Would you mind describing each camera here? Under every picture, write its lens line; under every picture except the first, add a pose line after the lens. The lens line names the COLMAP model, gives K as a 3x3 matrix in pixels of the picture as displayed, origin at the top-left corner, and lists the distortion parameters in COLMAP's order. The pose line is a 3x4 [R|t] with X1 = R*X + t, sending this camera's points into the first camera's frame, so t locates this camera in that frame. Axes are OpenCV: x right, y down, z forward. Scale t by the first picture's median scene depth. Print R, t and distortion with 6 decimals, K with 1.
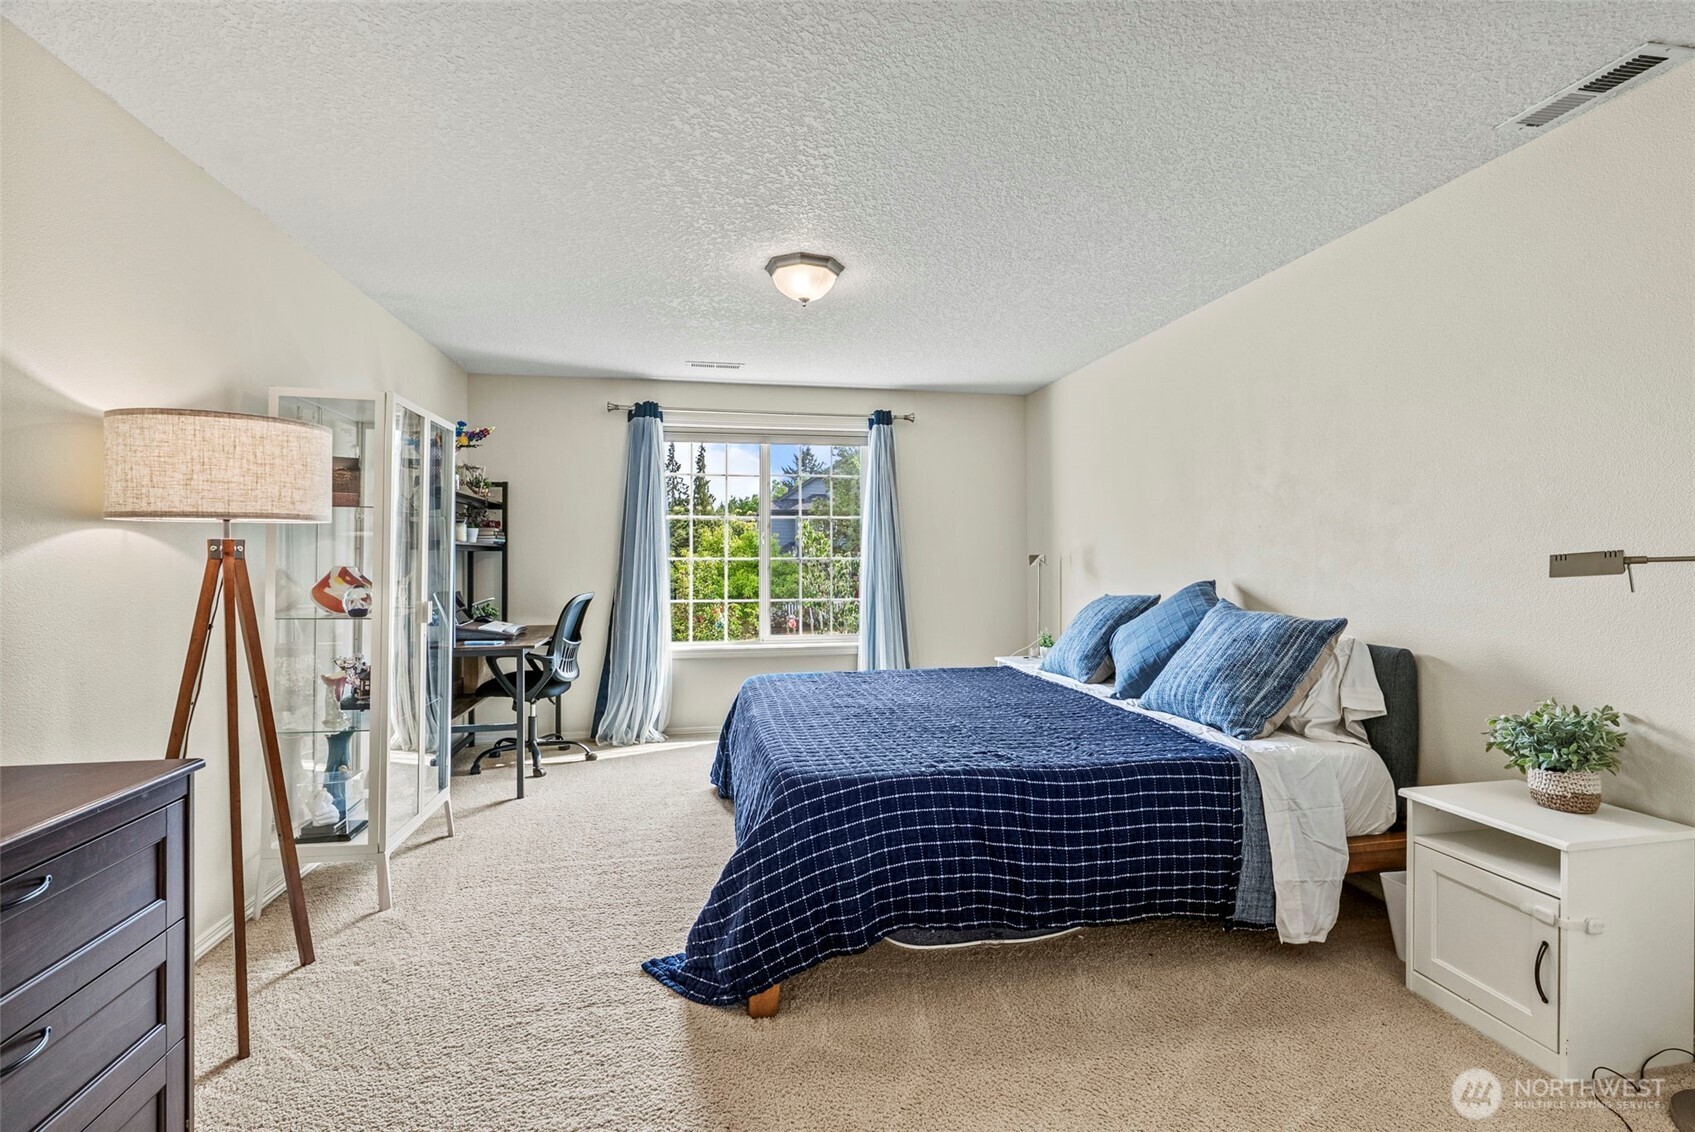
lens RADIAL K [[765.7, 0, 846.2], [0, 765.7, 556.8], [0, 0, 1]] dist [-0.013009, 0.004100]
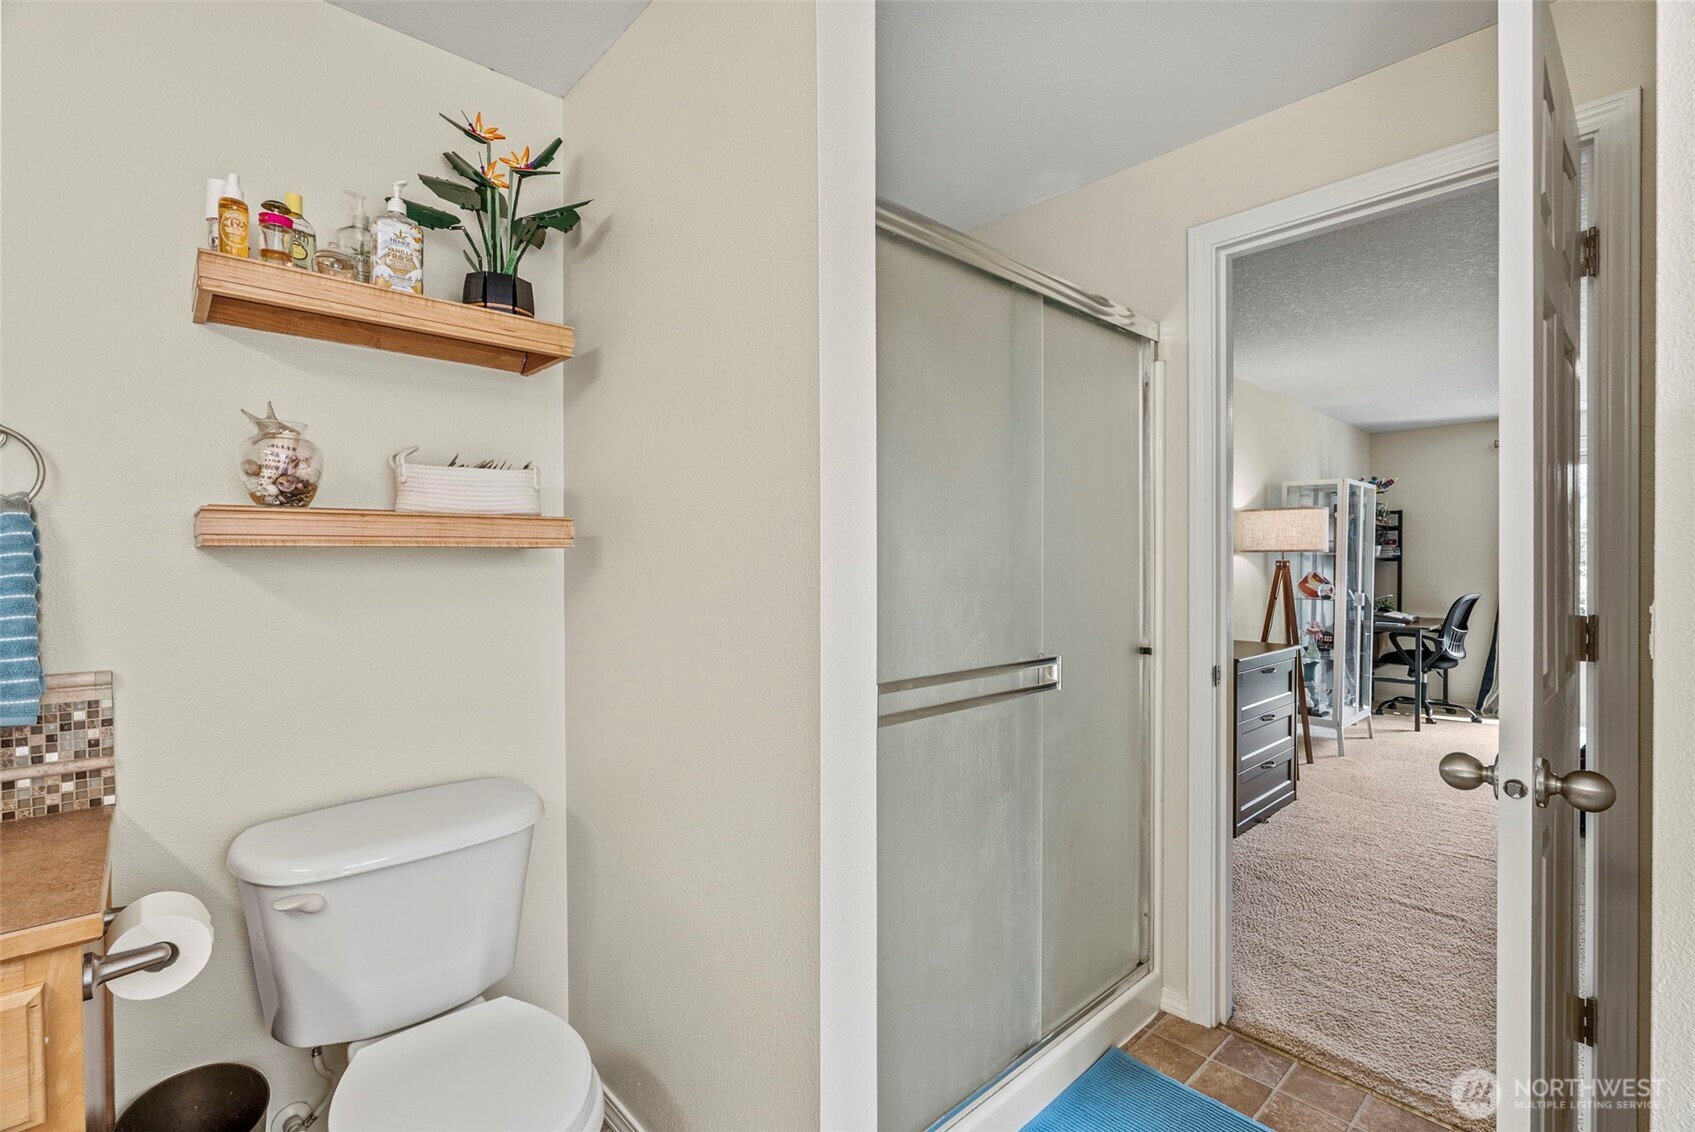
lens RADIAL K [[765.7, 0, 846.4], [0, 765.7, 559.3], [0, 0, 1]] dist [-0.013009, 0.004100]
pose [[0.534209, 0.004855, -0.845339, 0.190758], [-0.001599, 0.999988, 0.004733, -0.016629], [0.845351, -0.001177, 0.534210, -0.614700]]
